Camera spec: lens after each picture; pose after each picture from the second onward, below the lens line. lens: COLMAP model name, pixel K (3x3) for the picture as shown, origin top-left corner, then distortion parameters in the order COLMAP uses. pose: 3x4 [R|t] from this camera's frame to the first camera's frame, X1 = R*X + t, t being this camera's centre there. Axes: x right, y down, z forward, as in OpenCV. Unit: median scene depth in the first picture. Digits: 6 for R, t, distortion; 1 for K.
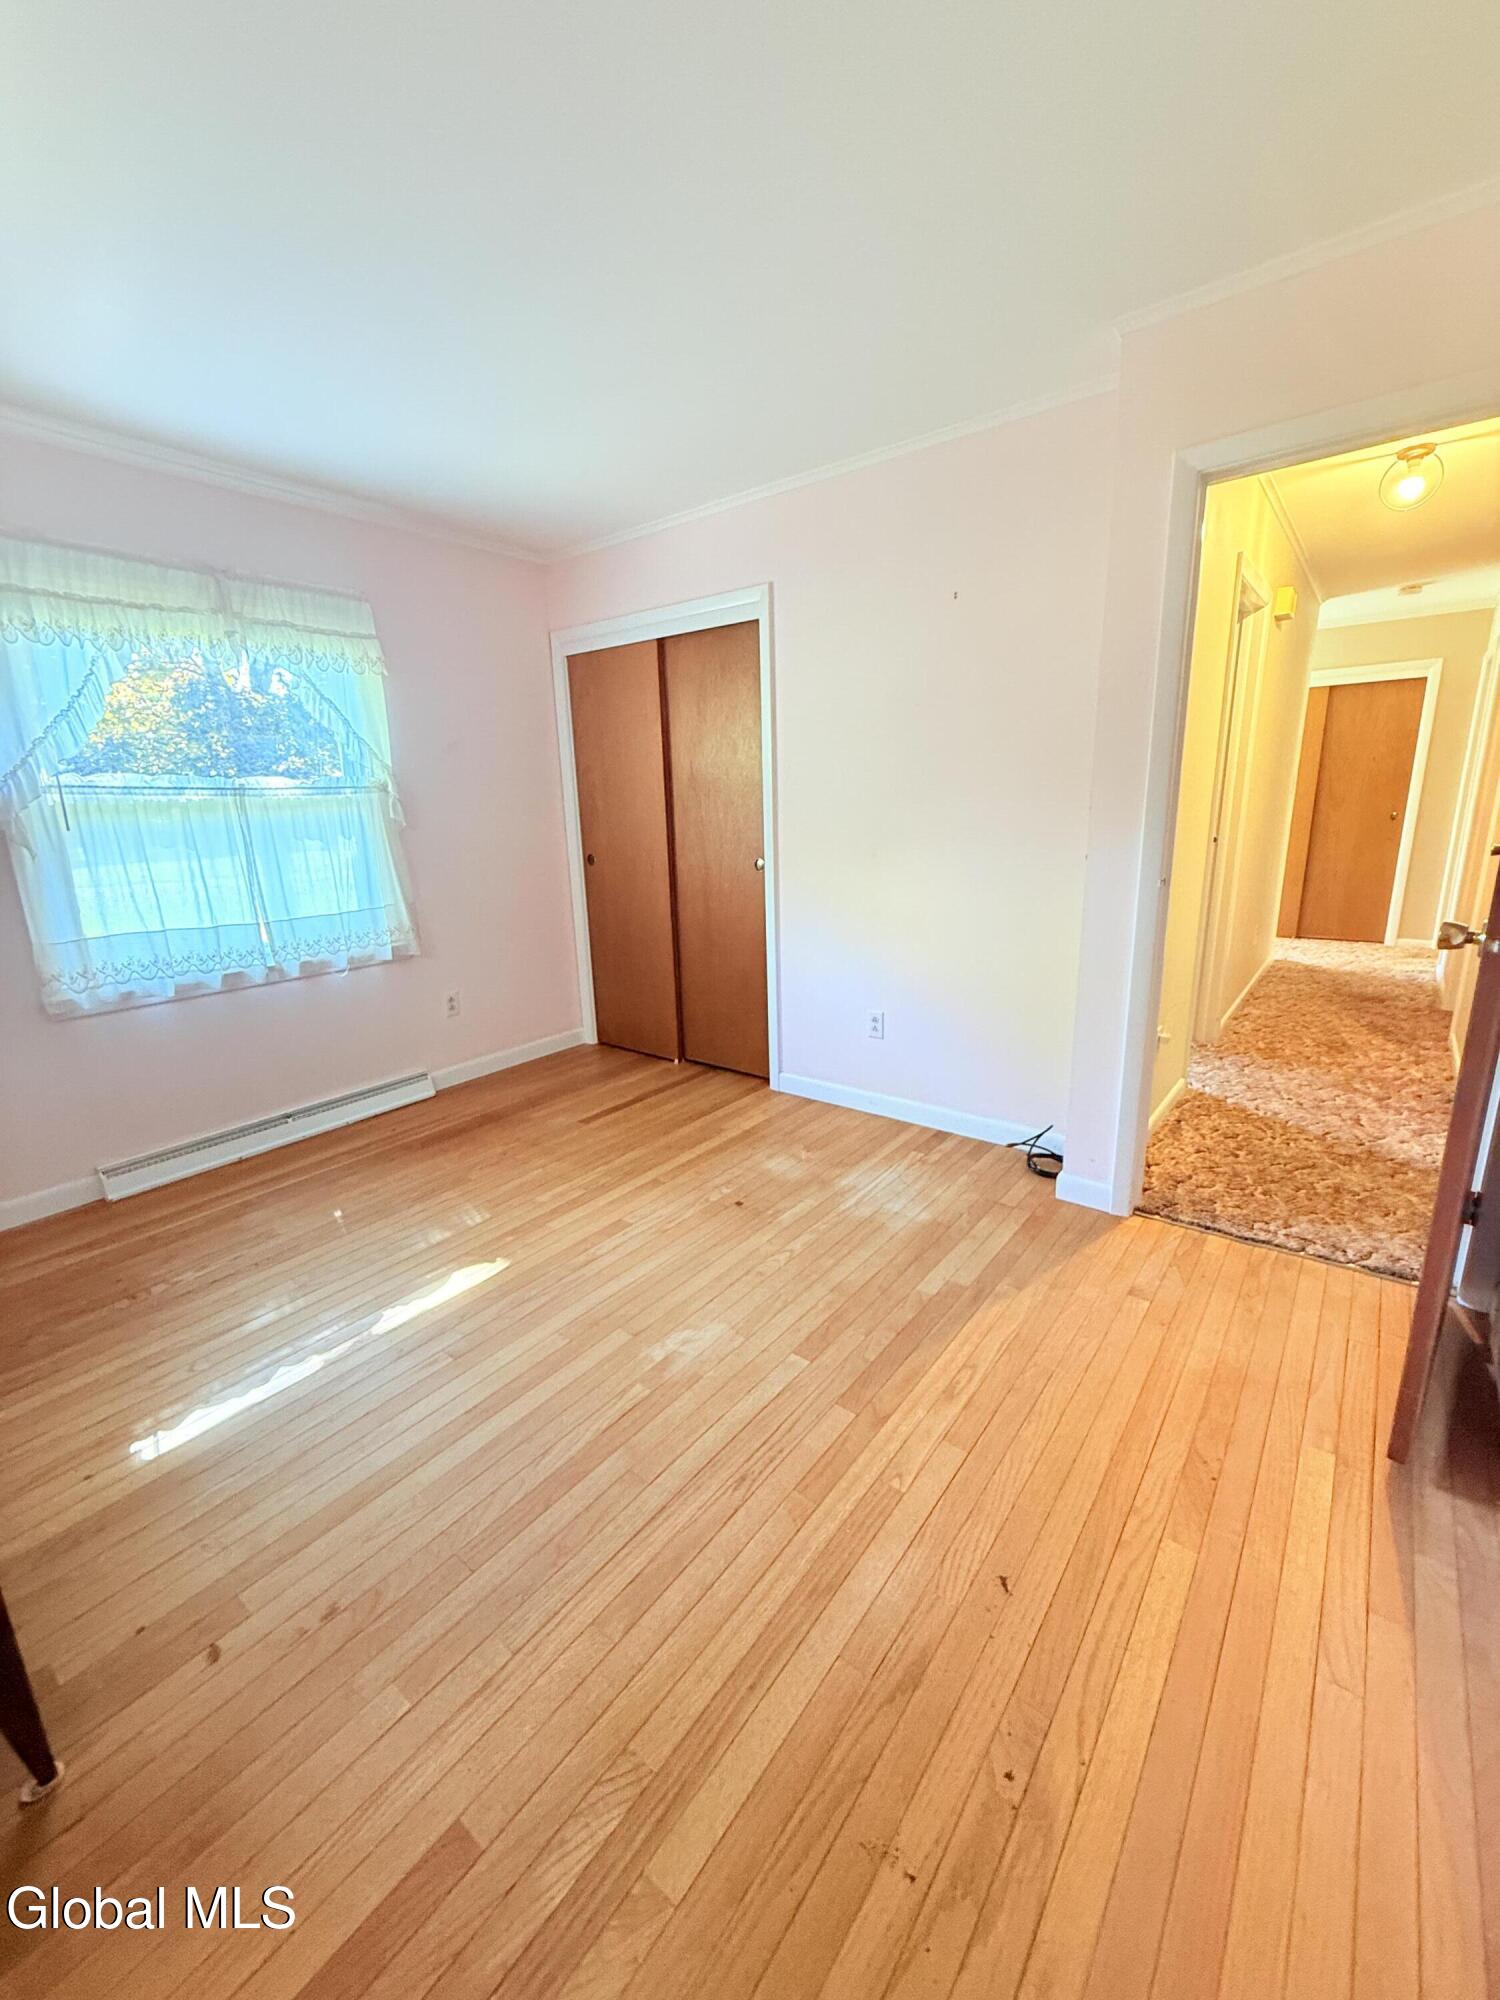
lens RADIAL K [[795.0, 0, 757.7], [0, 795.0, 999.4], [0, 0, 1]] dist [-0.000075, 0.000343]
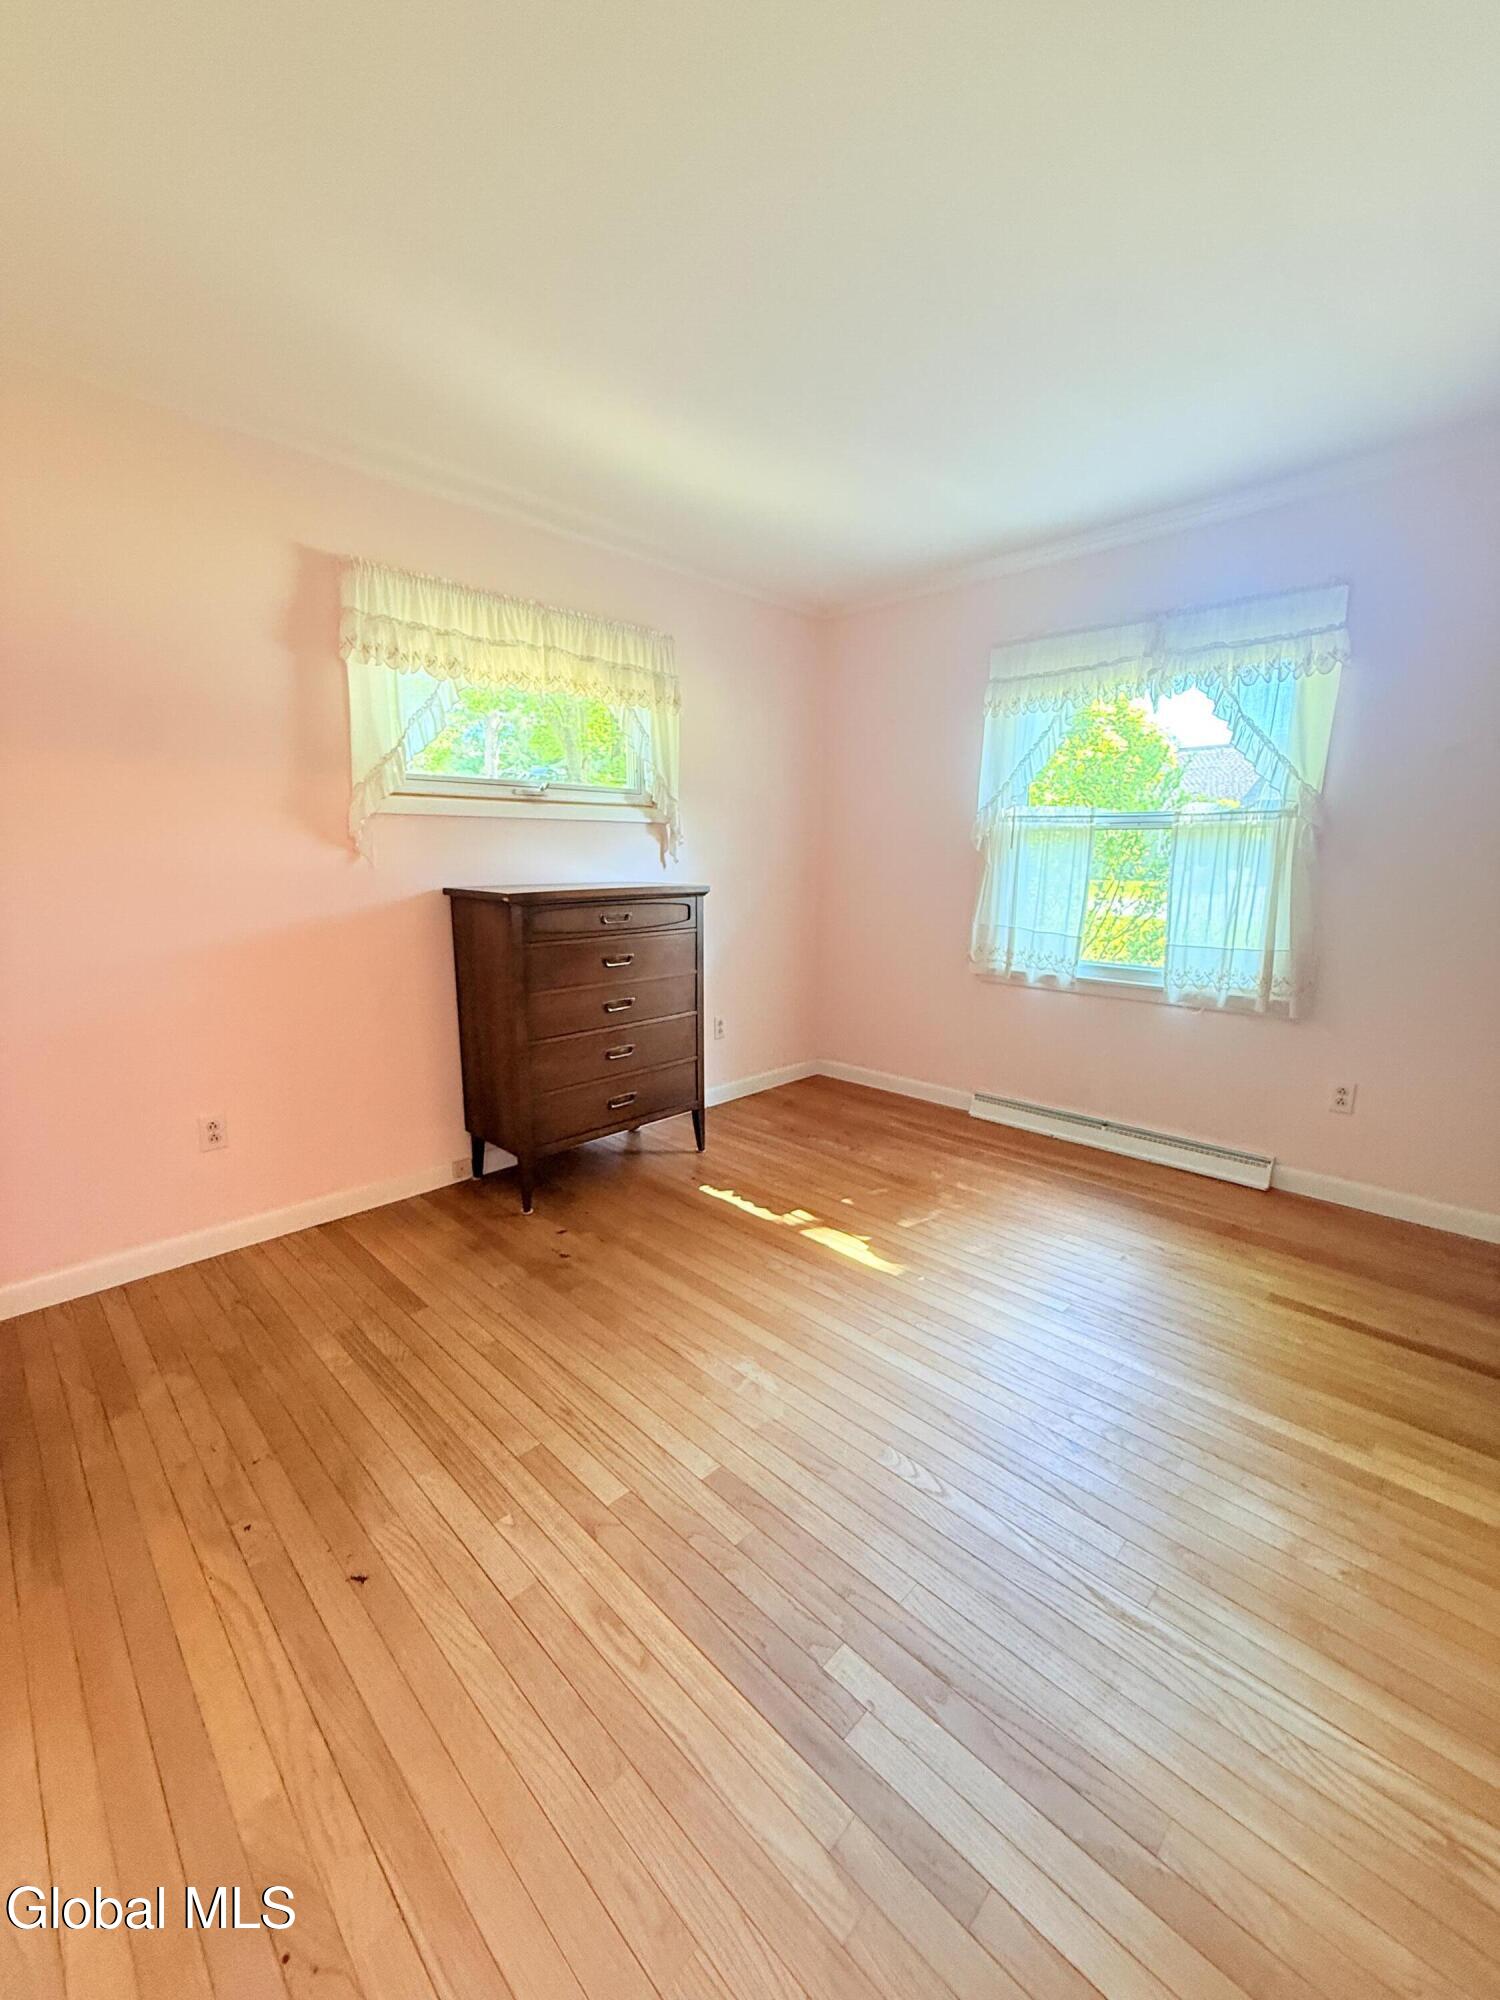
lens RADIAL K [[795.0, 0, 748.1], [0, 795.0, 1006.5], [0, 0, 1]] dist [-0.000075, 0.000343]
pose [[-0.115990, 0.218449, -0.968930, 0.592755], [-0.239934, 0.940462, 0.240753, -0.184165], [0.963835, 0.260404, -0.056670, 0.733196]]
